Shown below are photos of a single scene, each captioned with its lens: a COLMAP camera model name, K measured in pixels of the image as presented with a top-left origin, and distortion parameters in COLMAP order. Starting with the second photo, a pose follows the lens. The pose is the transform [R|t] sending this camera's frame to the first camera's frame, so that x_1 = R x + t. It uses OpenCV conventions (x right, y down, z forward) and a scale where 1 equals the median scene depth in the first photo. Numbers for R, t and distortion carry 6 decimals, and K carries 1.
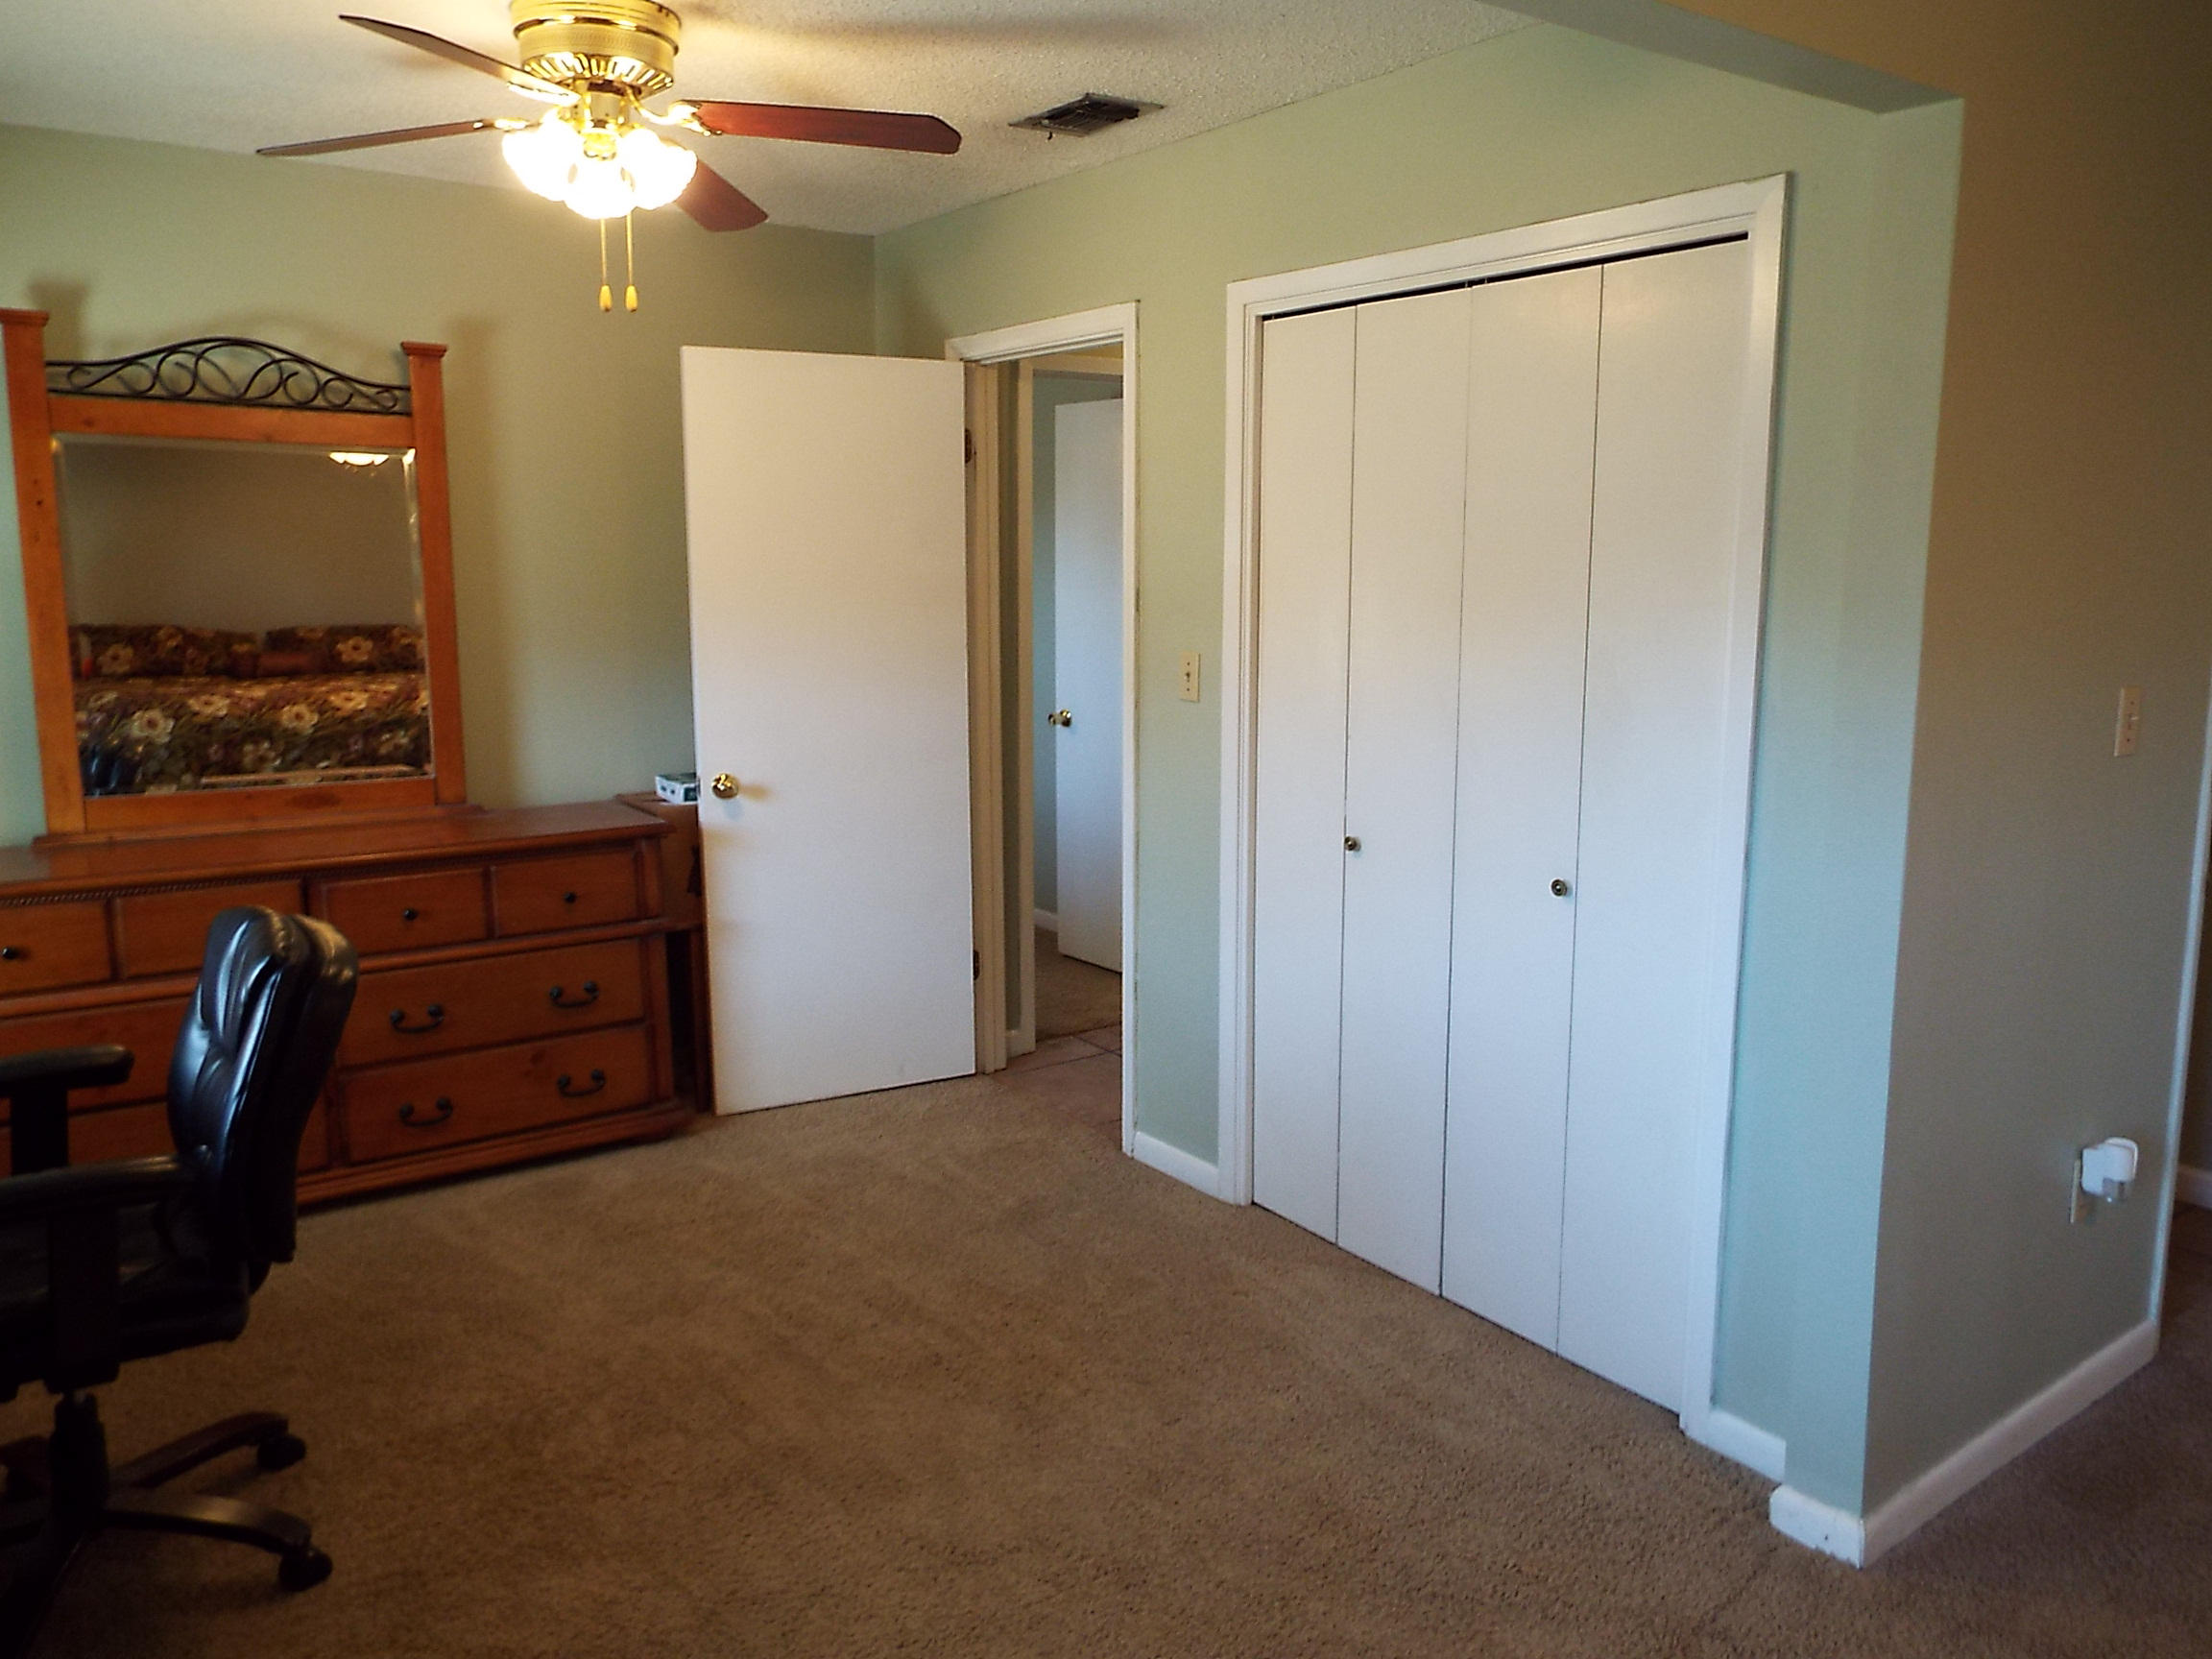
lens RADIAL K [[1601.1, 0, 1122.1], [0, 1601.1, 817.2], [0, 0, 1]] dist [-0.035599, 0.038488]
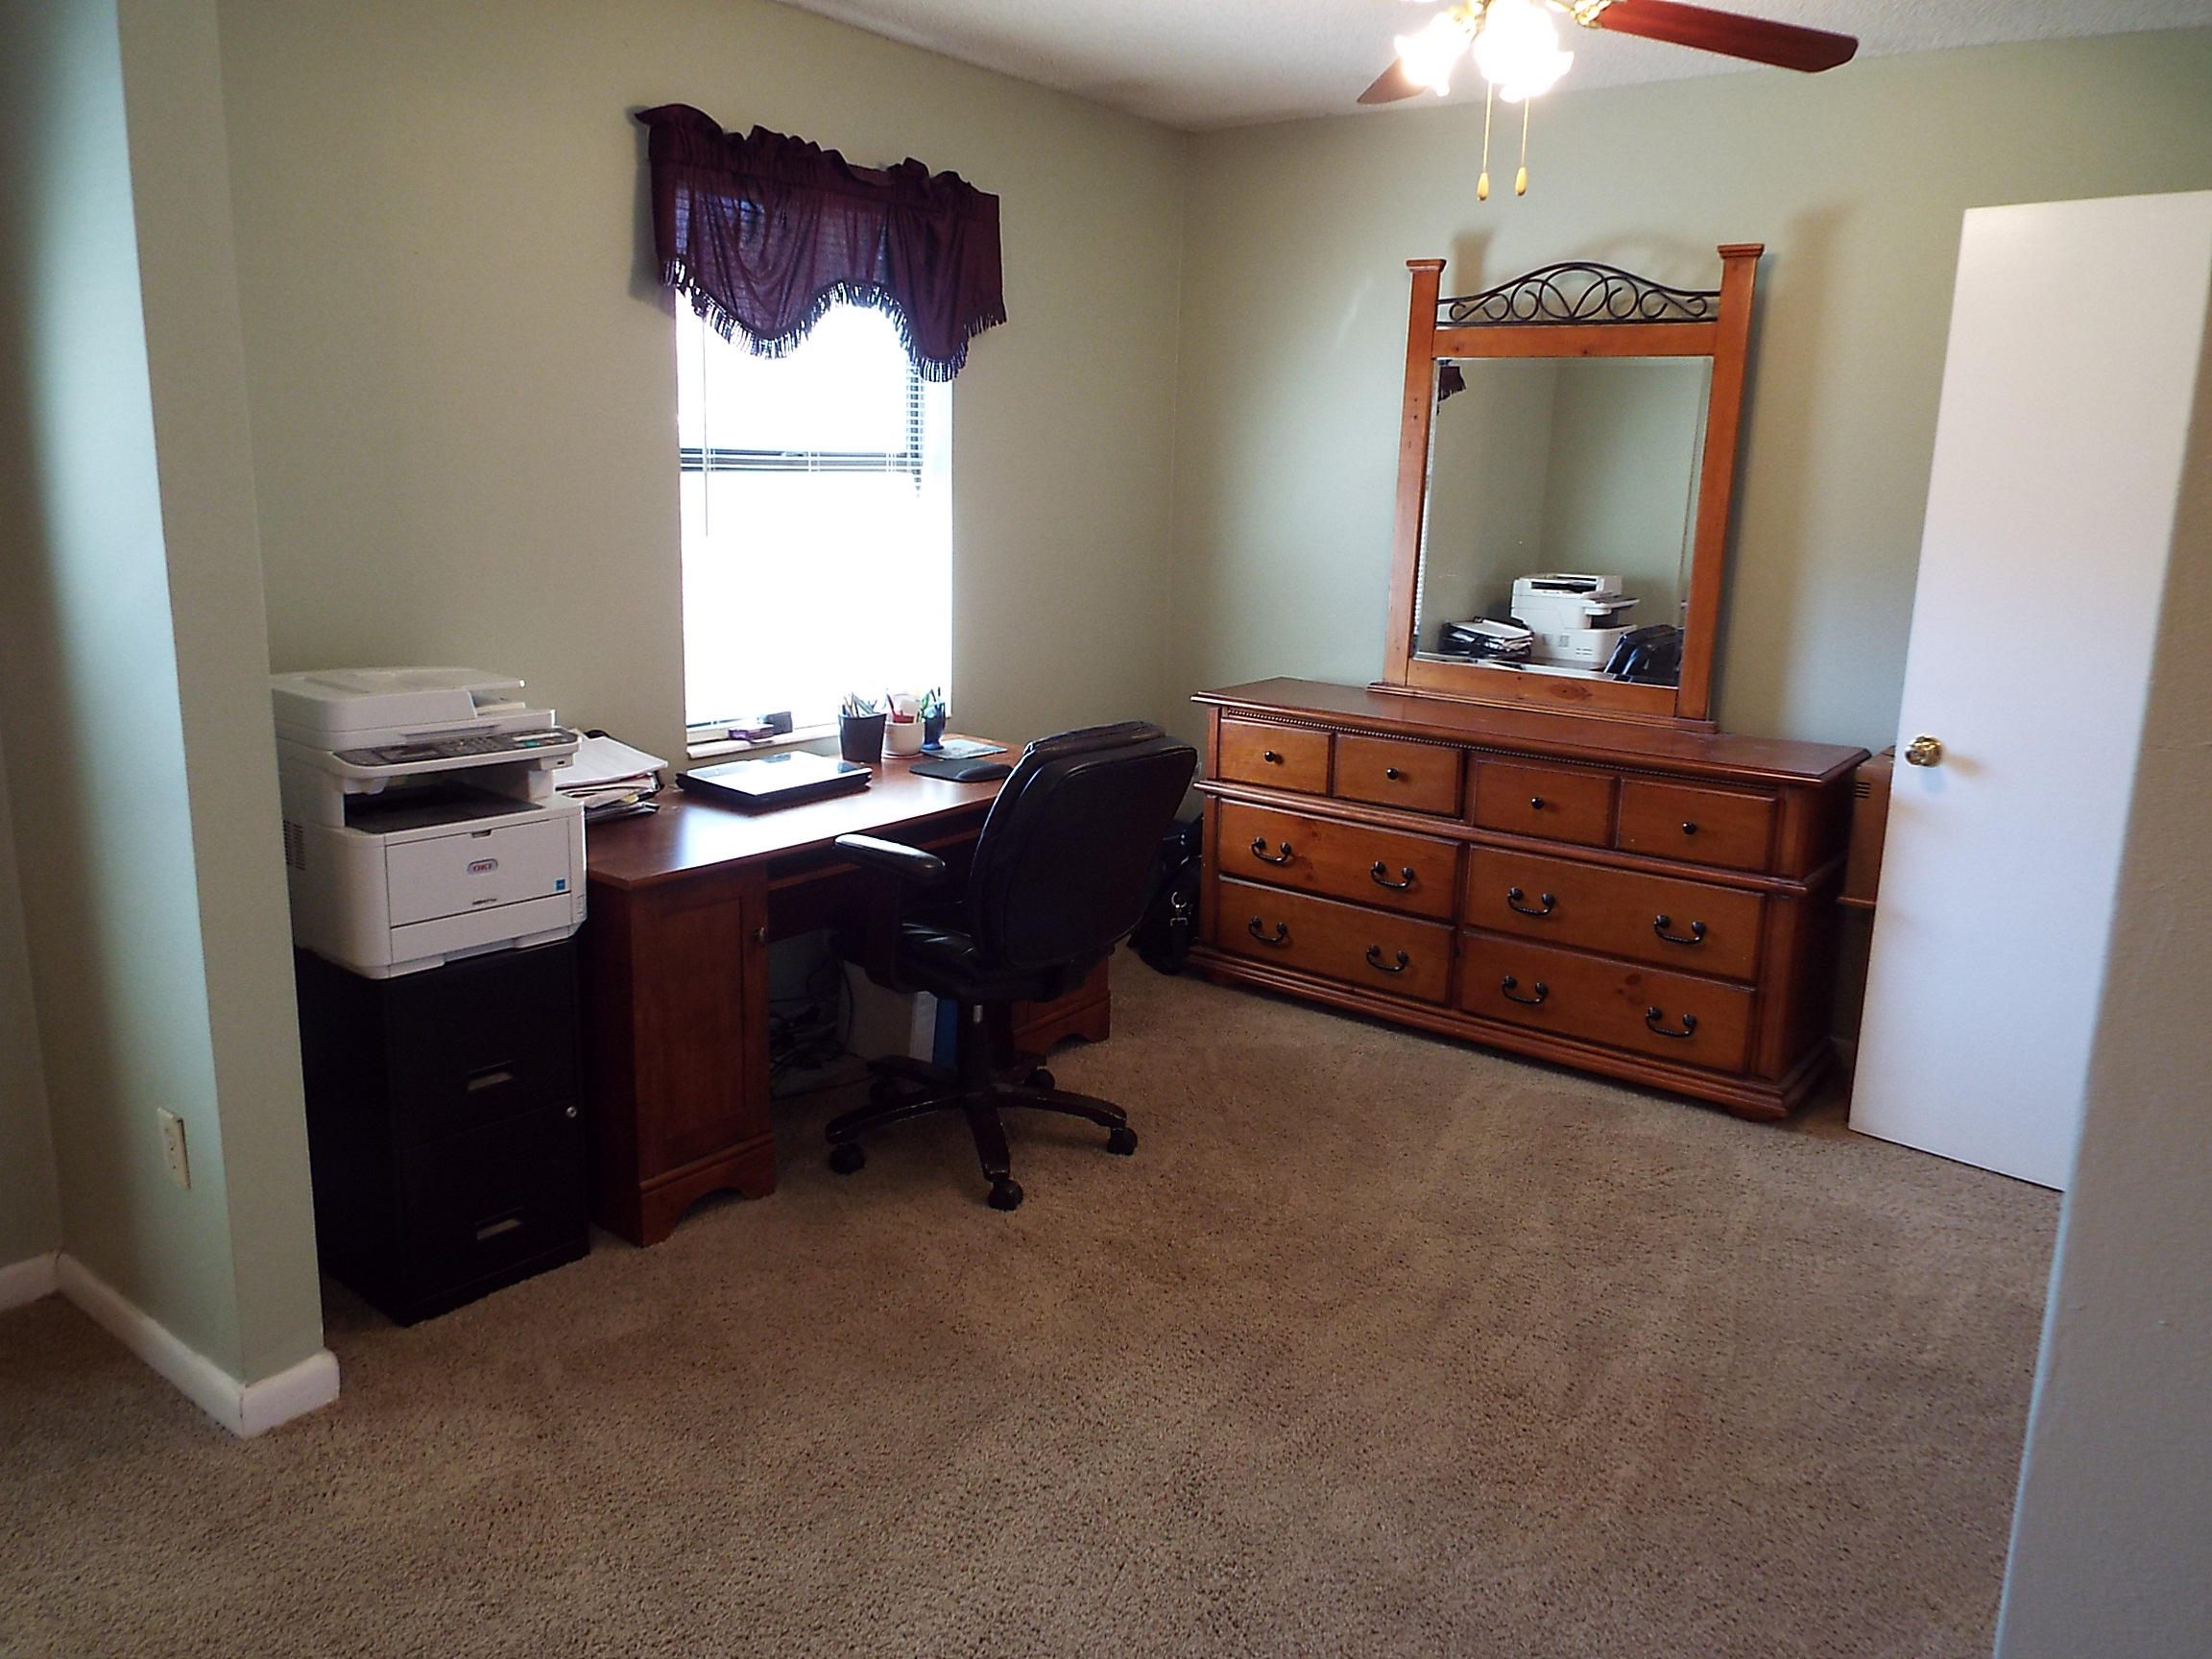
lens RADIAL K [[1601.1, 0, 1125.7], [0, 1601.1, 824.4], [0, 0, 1]] dist [-0.035599, 0.038488]
pose [[0.286433, 0.211808, -0.934395, 0.453757], [-0.173080, 0.970652, 0.166970, -0.053424], [0.942337, 0.113899, 0.314686, 0.397035]]
